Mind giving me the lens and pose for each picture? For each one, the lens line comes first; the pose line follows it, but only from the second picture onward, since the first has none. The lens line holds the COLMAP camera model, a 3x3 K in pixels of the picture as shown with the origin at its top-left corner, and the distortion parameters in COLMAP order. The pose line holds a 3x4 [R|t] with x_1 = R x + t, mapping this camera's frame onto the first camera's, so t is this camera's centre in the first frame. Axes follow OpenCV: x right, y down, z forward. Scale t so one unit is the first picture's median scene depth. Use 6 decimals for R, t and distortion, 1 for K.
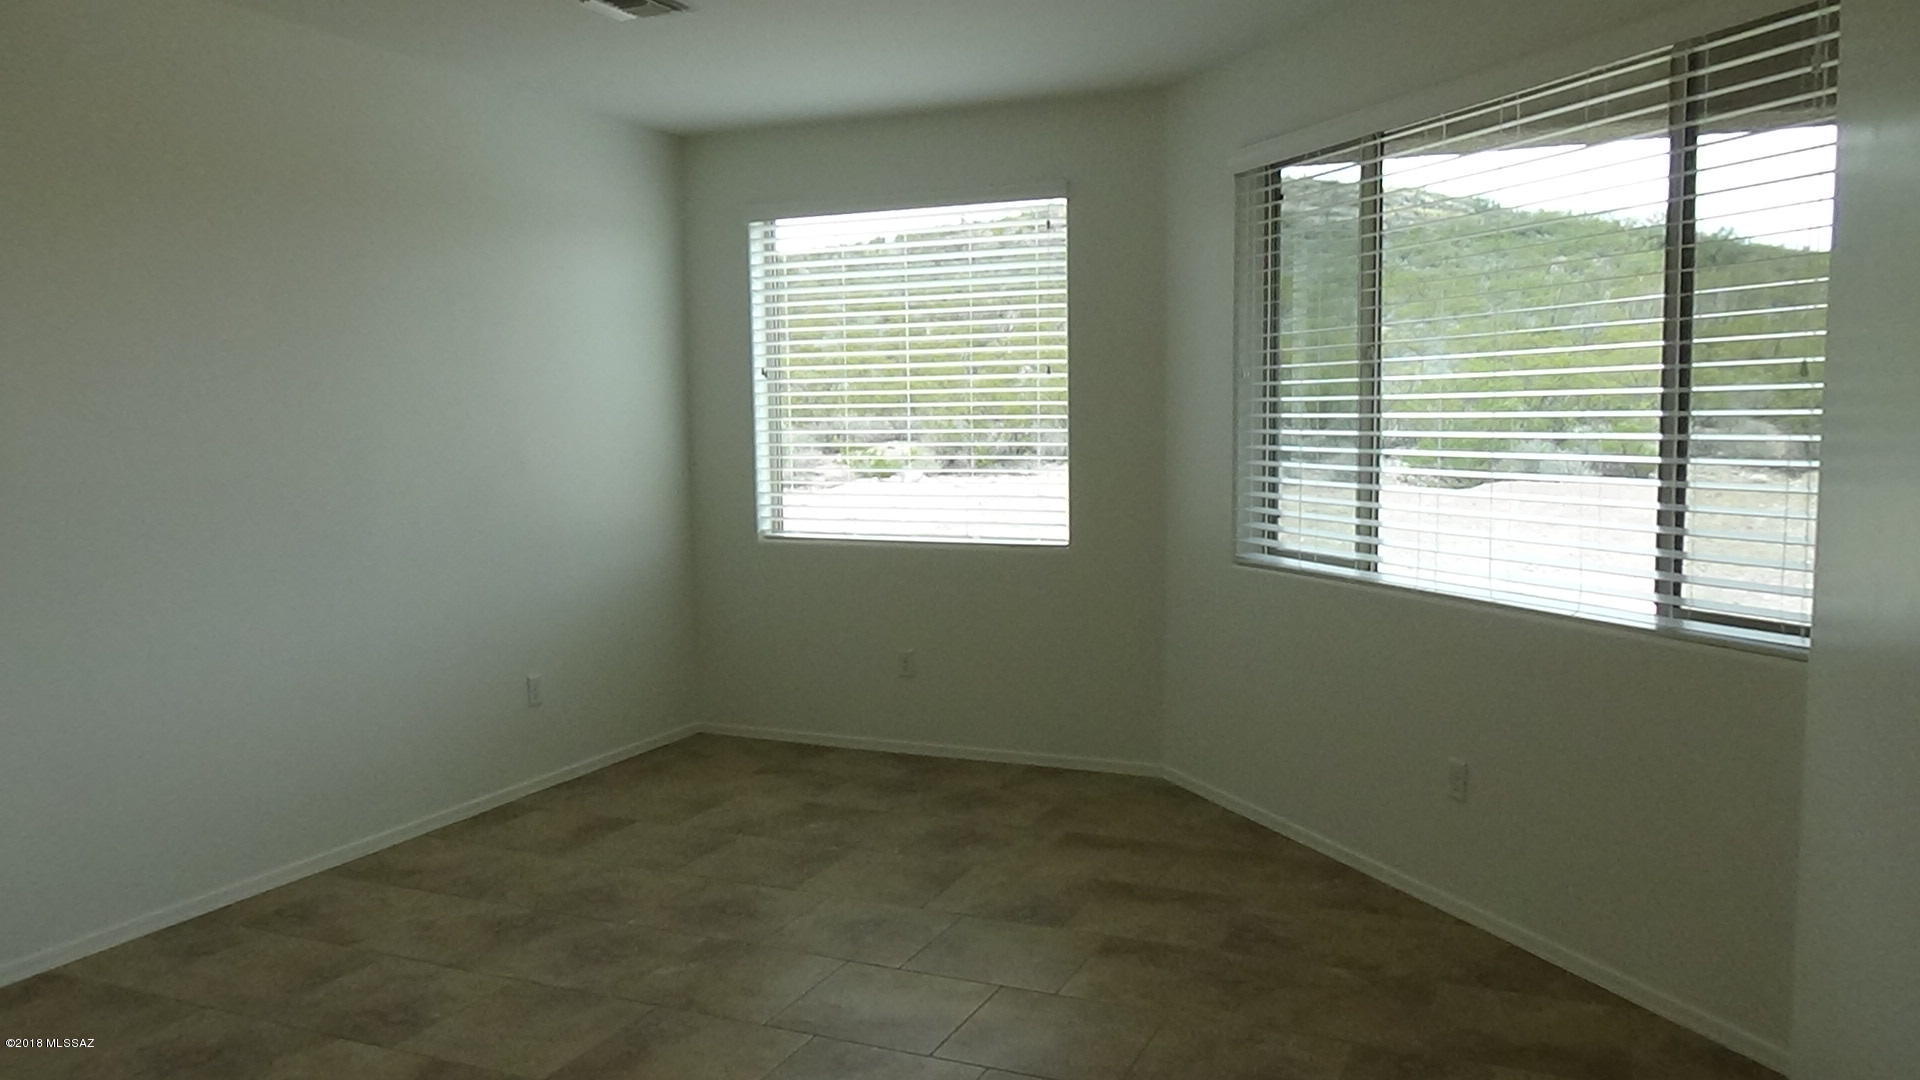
lens RADIAL K [[1405.8, 0, 964.7], [0, 1405.8, 612.7], [0, 0, 1]] dist [-0.000864, -0.000924]
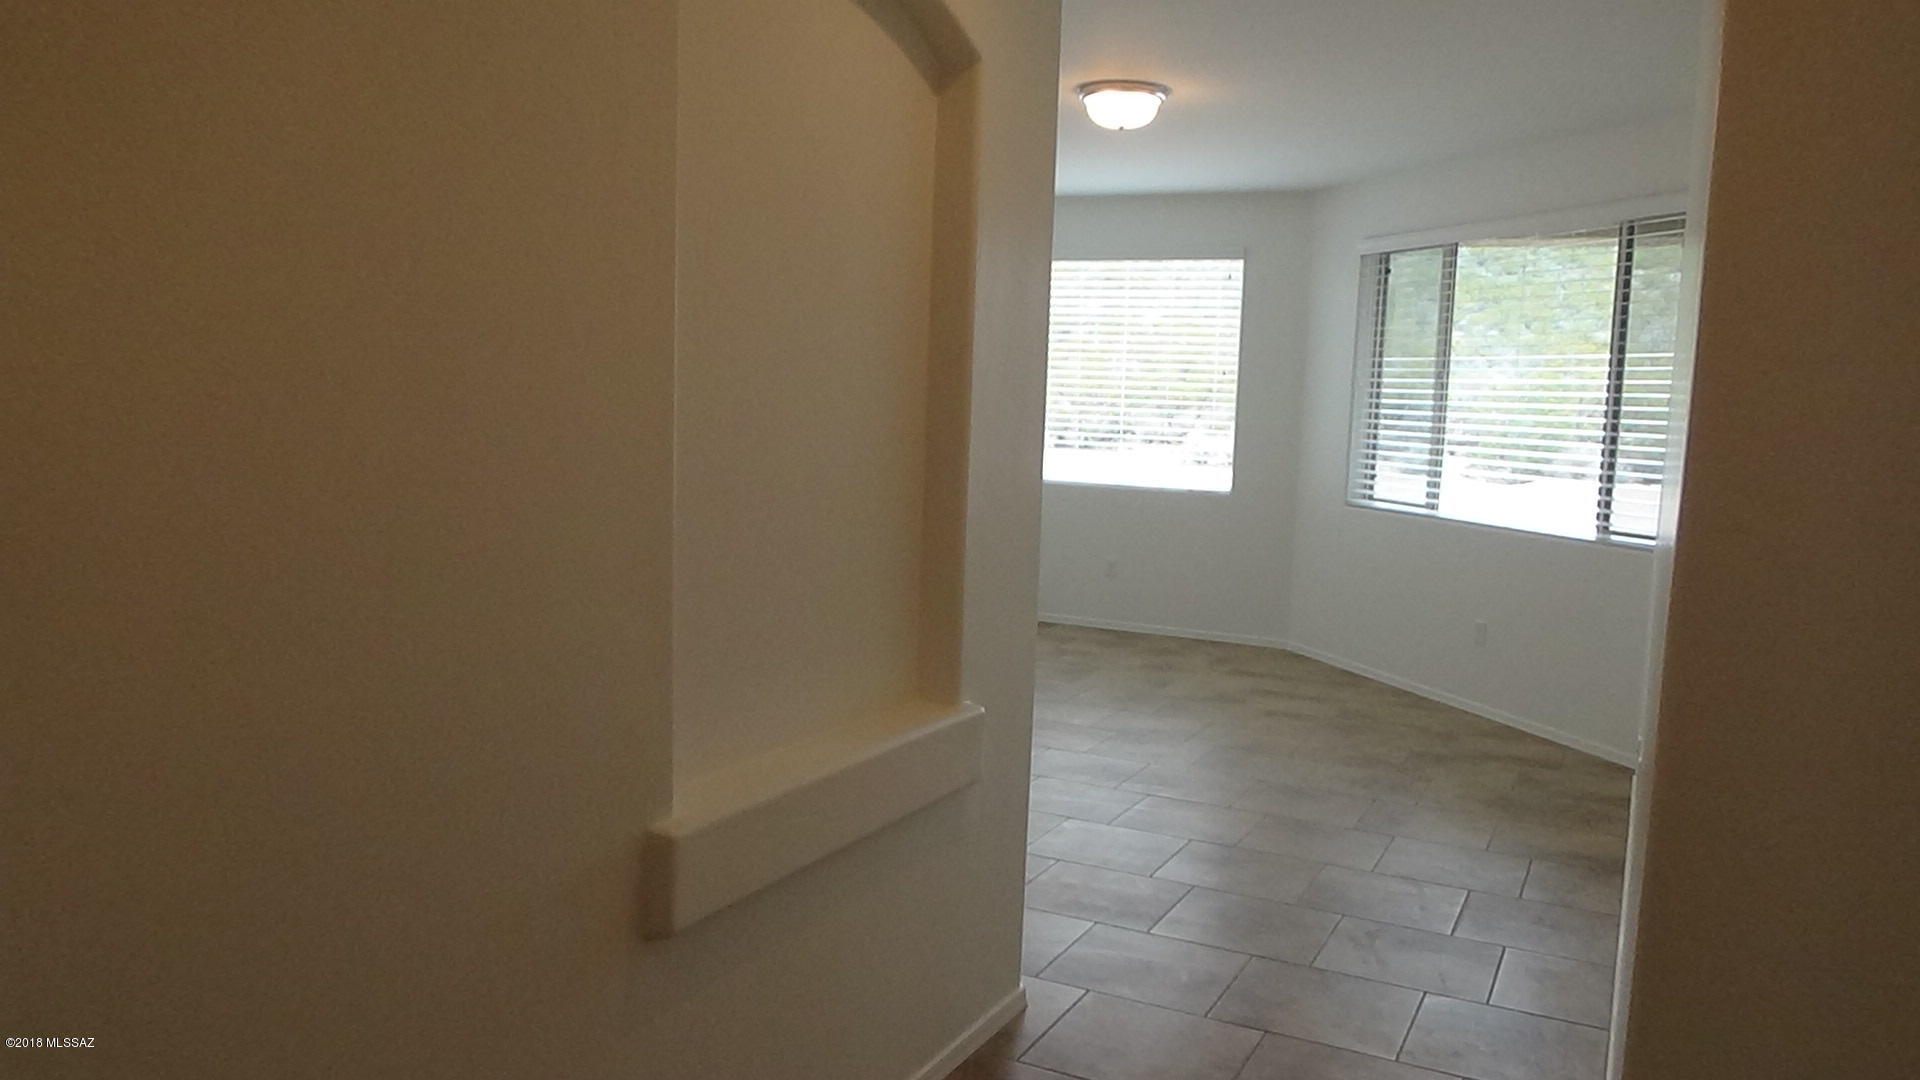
lens RADIAL K [[1371.5, 0, 963.9], [0, 1371.5, 587.7], [0, 0, 1]] dist [0.003857, 0.002084]
pose [[0.997461, 0.054435, -0.045924, -0.155066], [-0.054482, 0.998515, 0.000228, 0.079731], [0.045868, 0.002275, 0.998945, -0.536957]]
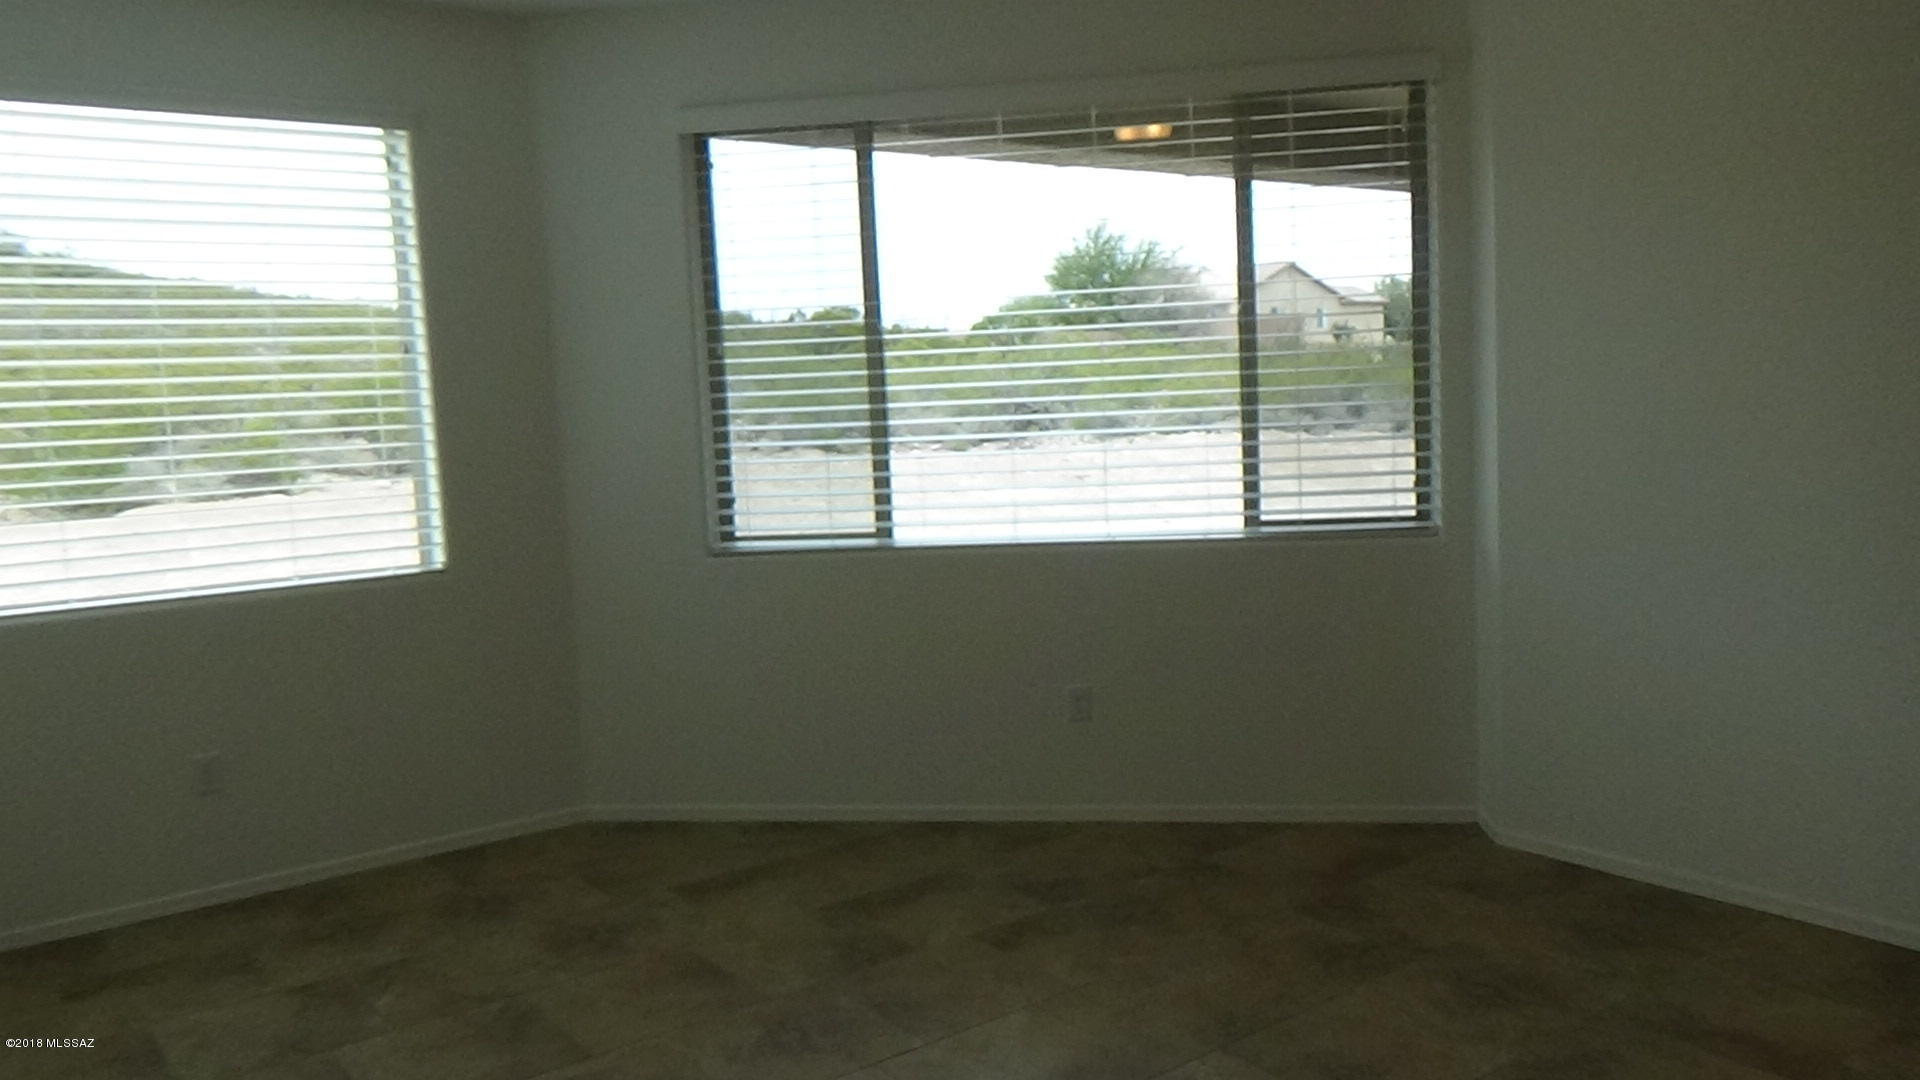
lens RADIAL K [[1441.7, 0, 960.0], [0, 1441.7, 540.0], [0, 0, 1]] dist [0.012985, 0.006963]
pose [[0.512560, -0.110058, 0.851569, -0.534515], [0.160470, 0.986556, 0.030917, -0.047458], [-0.843523, 0.120804, 0.523331, 0.362898]]
